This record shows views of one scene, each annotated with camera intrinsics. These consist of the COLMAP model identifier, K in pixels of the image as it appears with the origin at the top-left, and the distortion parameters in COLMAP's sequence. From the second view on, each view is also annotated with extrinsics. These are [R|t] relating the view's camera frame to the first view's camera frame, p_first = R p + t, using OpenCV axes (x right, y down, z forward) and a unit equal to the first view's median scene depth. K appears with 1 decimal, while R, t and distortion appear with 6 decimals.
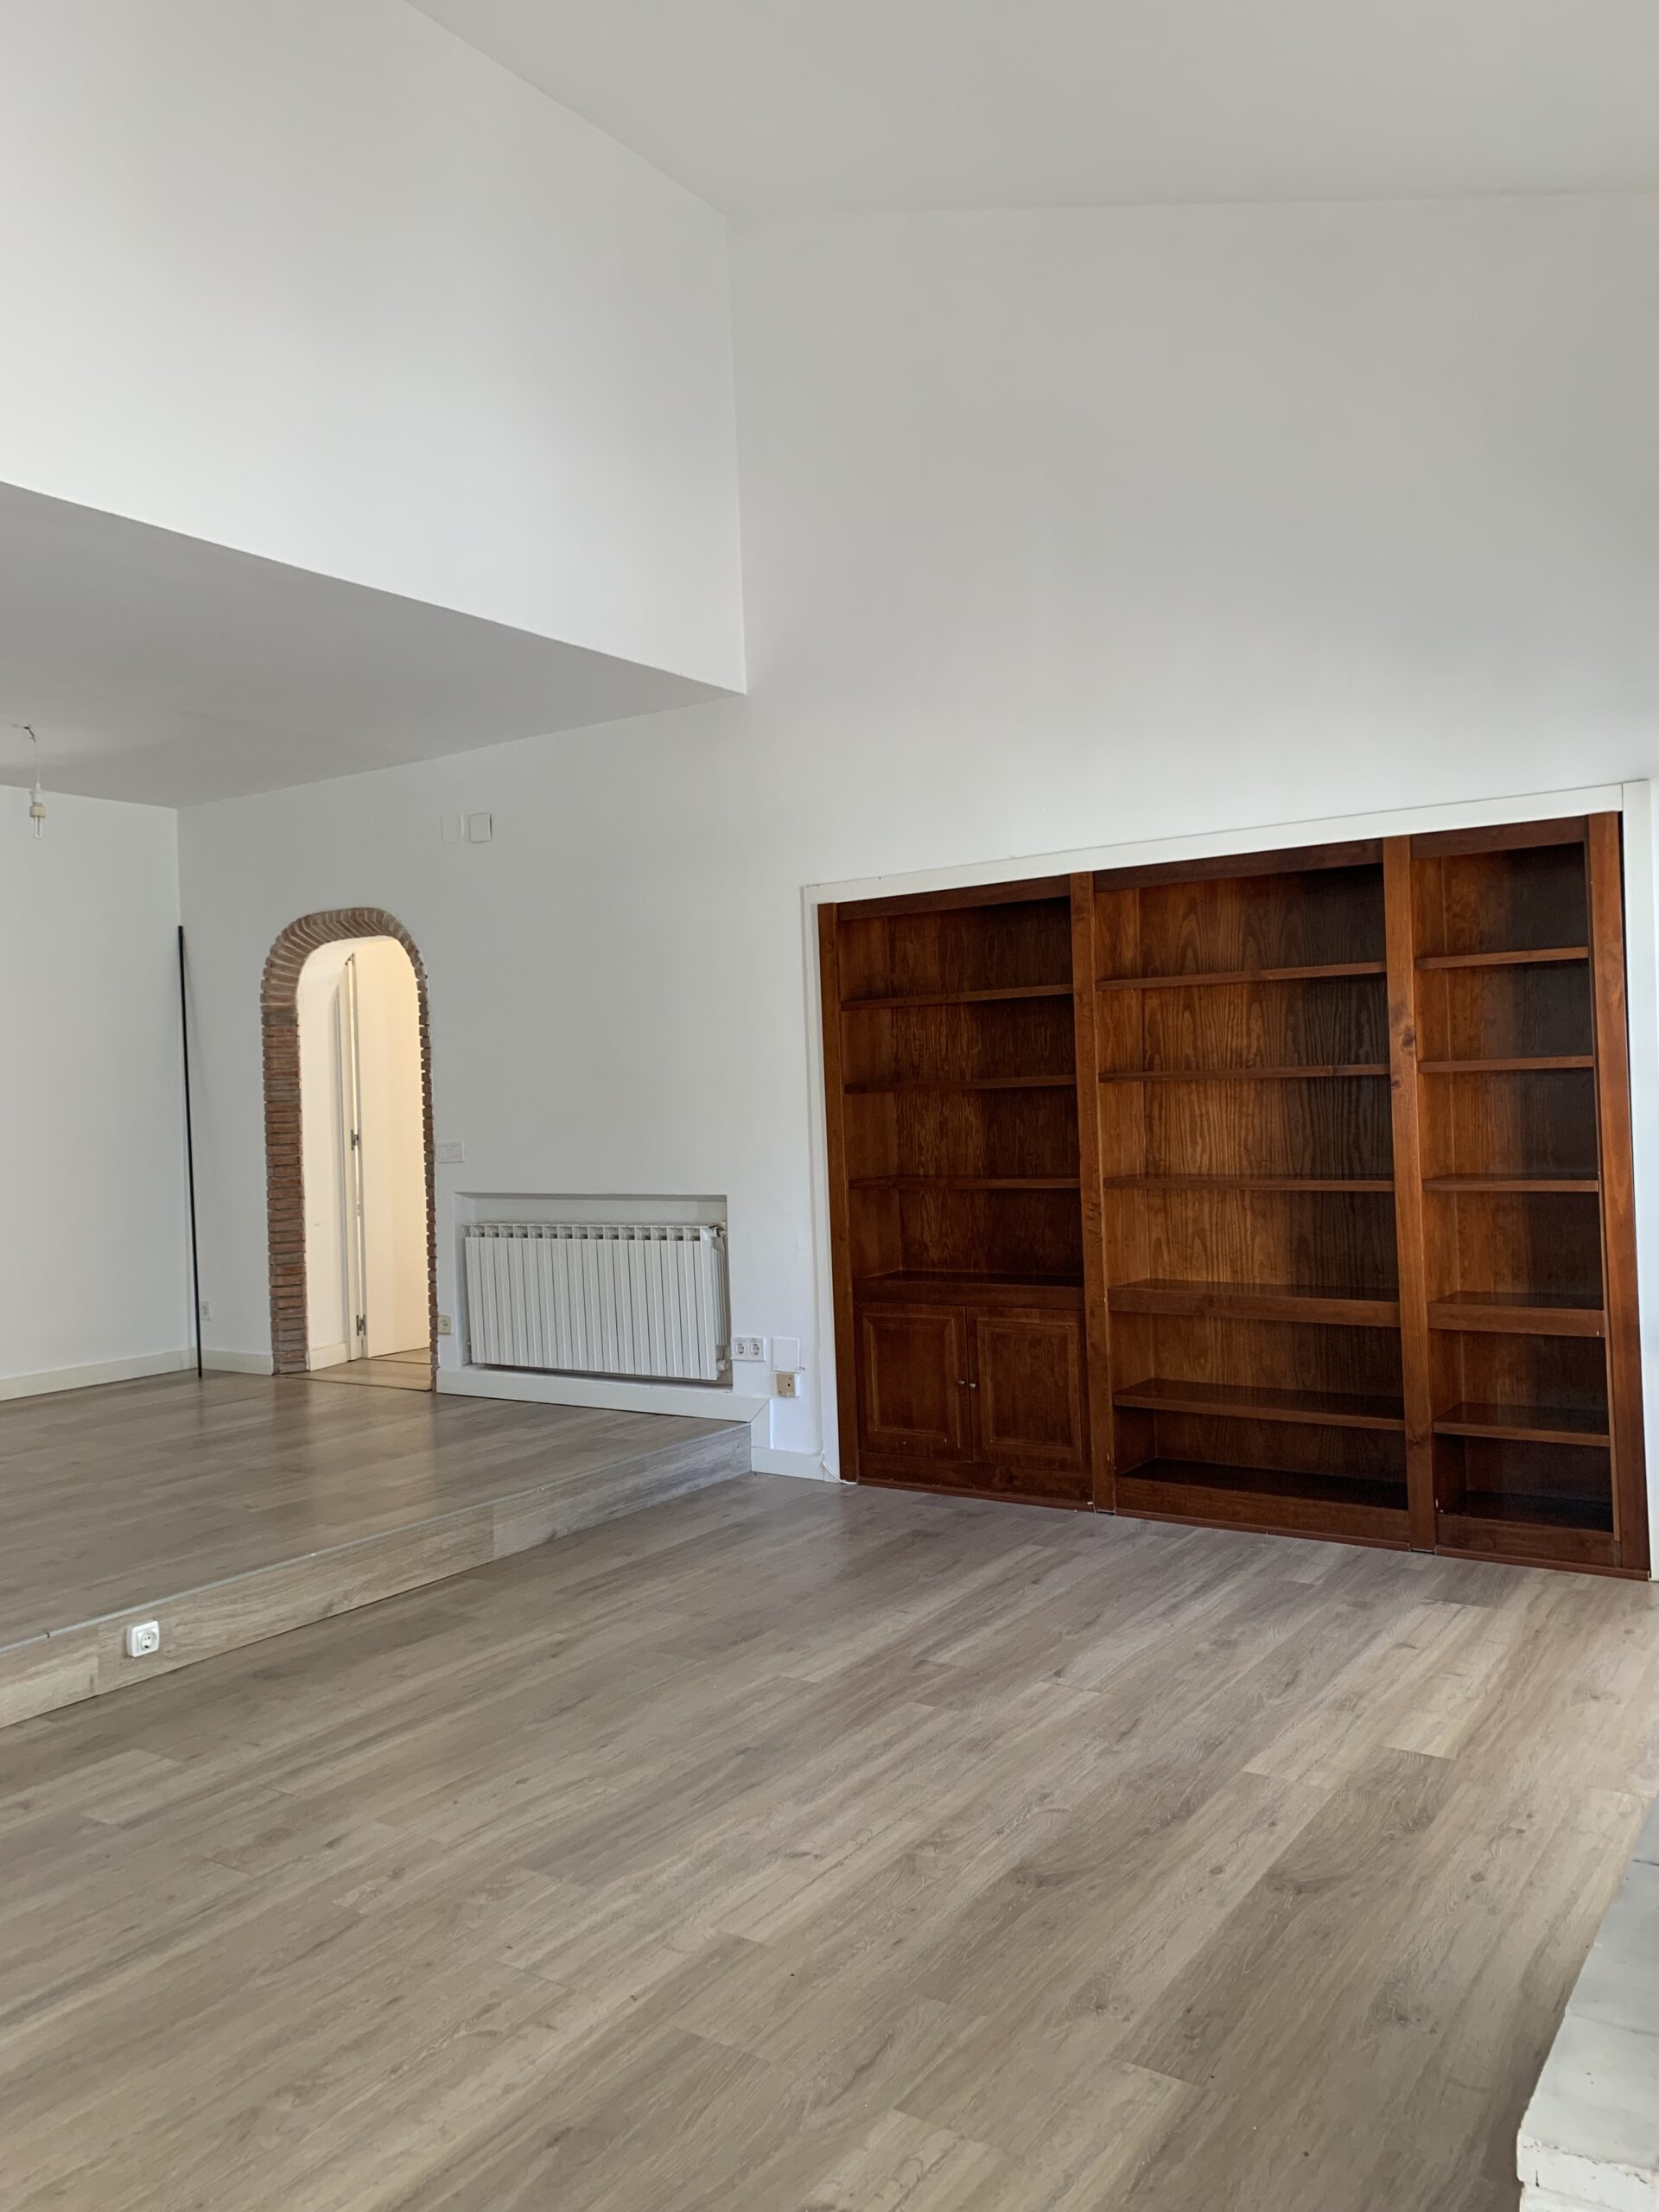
lens RADIAL K [[1740.1, 0, 861.5], [0, 1740.1, 1085.3], [0, 0, 1]] dist [0.053841, -0.102404]
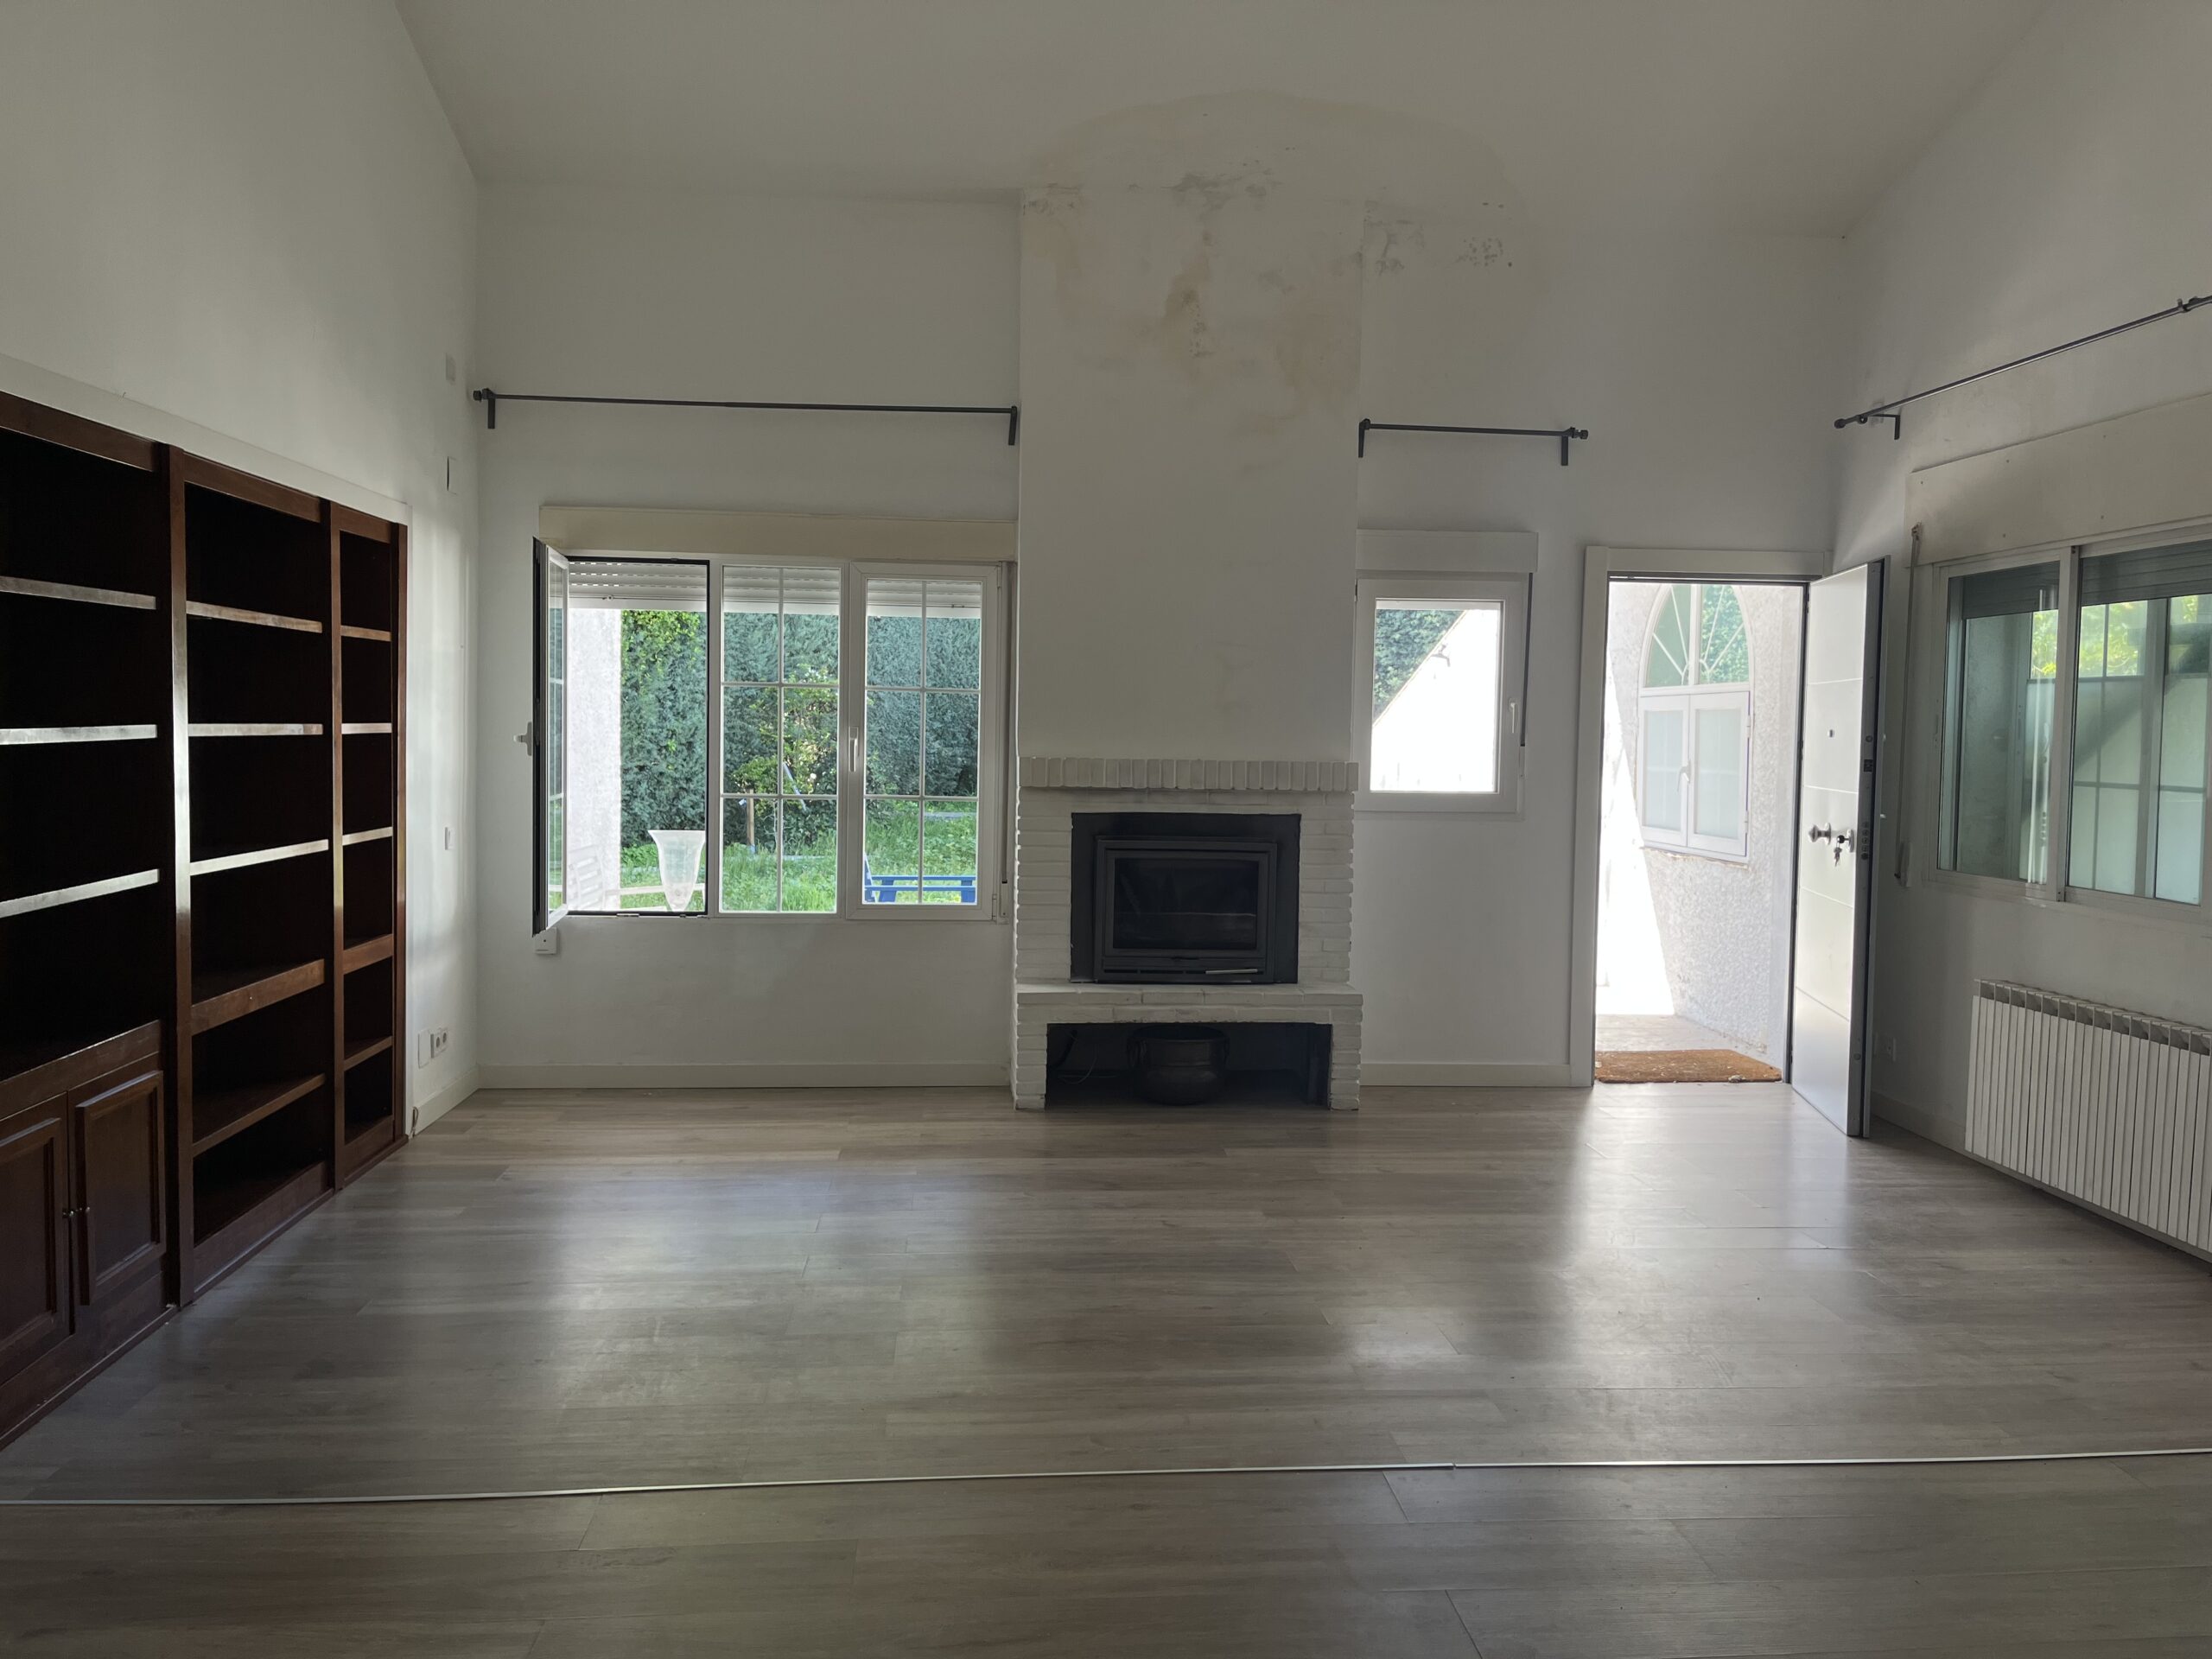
lens RADIAL K [[1711.2, 0, 1088.0], [0, 1711.2, 825.7], [0, 0, 1]] dist [0.075255, -0.101104]
pose [[-0.626047, -0.023620, 0.779428, -0.770225], [0.002415, 0.999478, 0.032227, 0.015413], [-0.779782, 0.022058, -0.625662, 1.301080]]
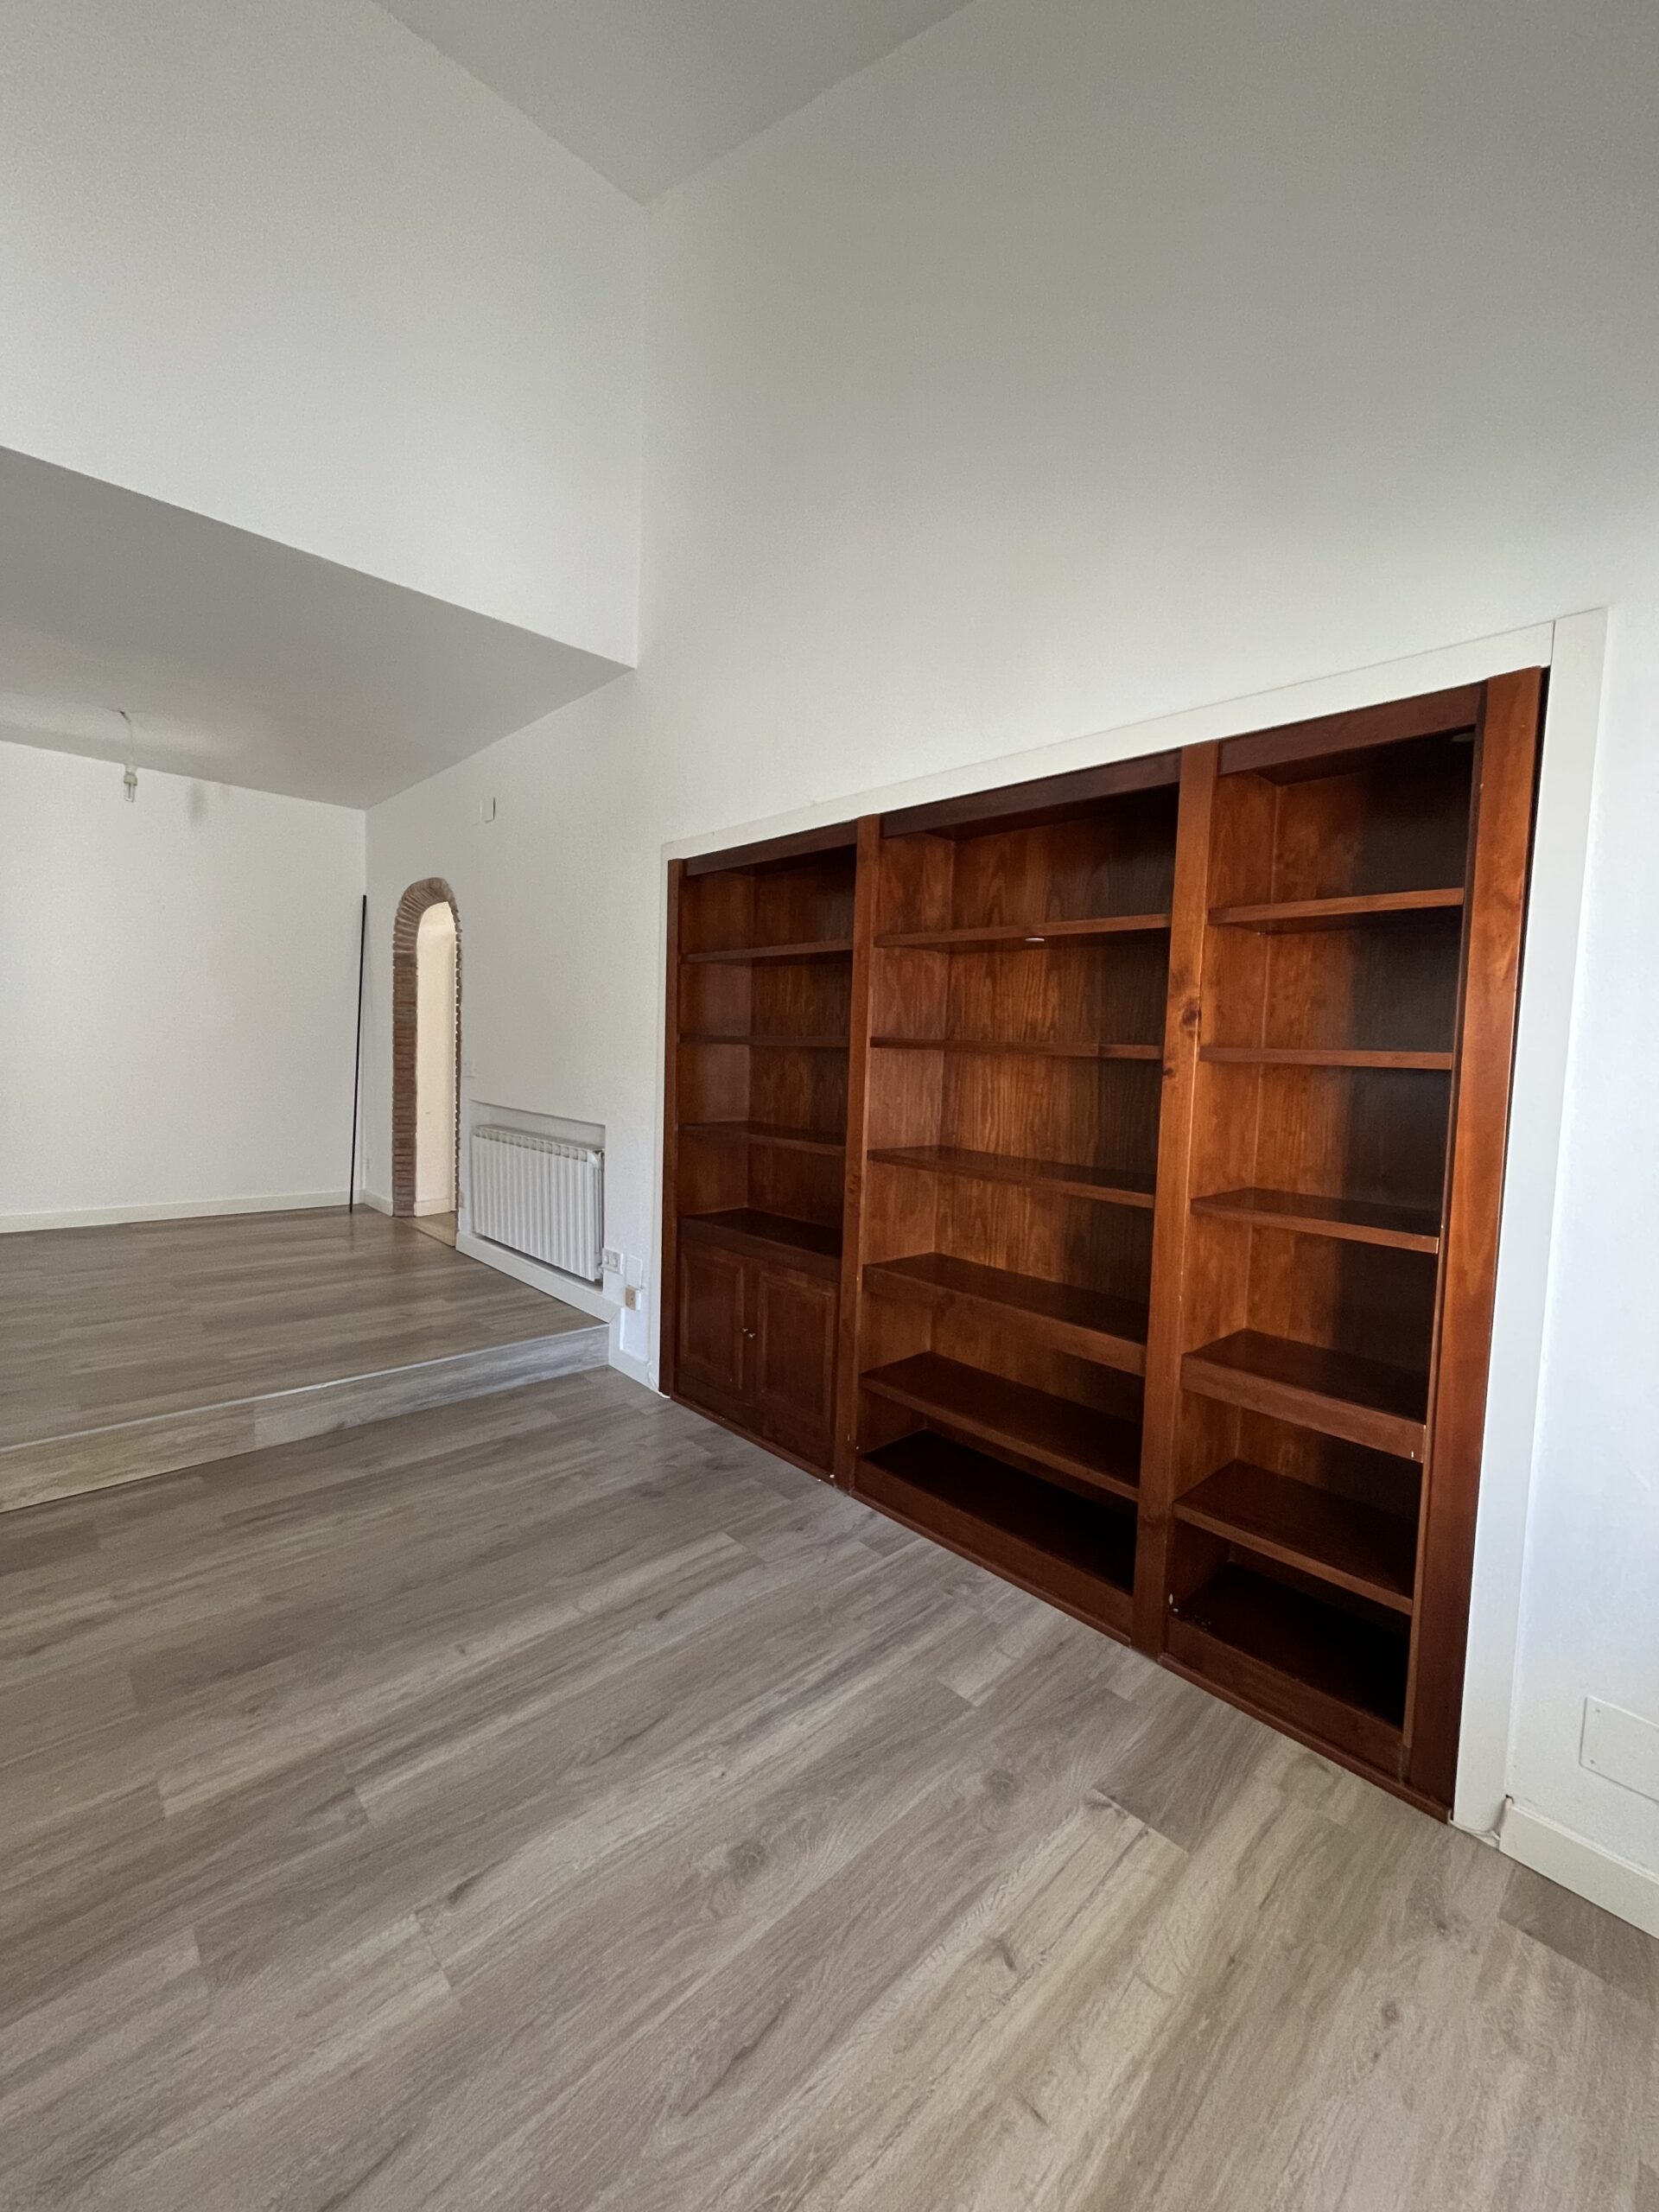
lens RADIAL K [[922.6, 0, 829.5], [0, 922.6, 1106.0], [0, 0, 1]] dist [-0.002862, 0.000071]
pose [[0.973222, 0.085509, -0.213370, 0.251252], [-0.071033, 0.994678, 0.074628, -0.005937], [0.218616, -0.057473, 0.974117, 0.577465]]
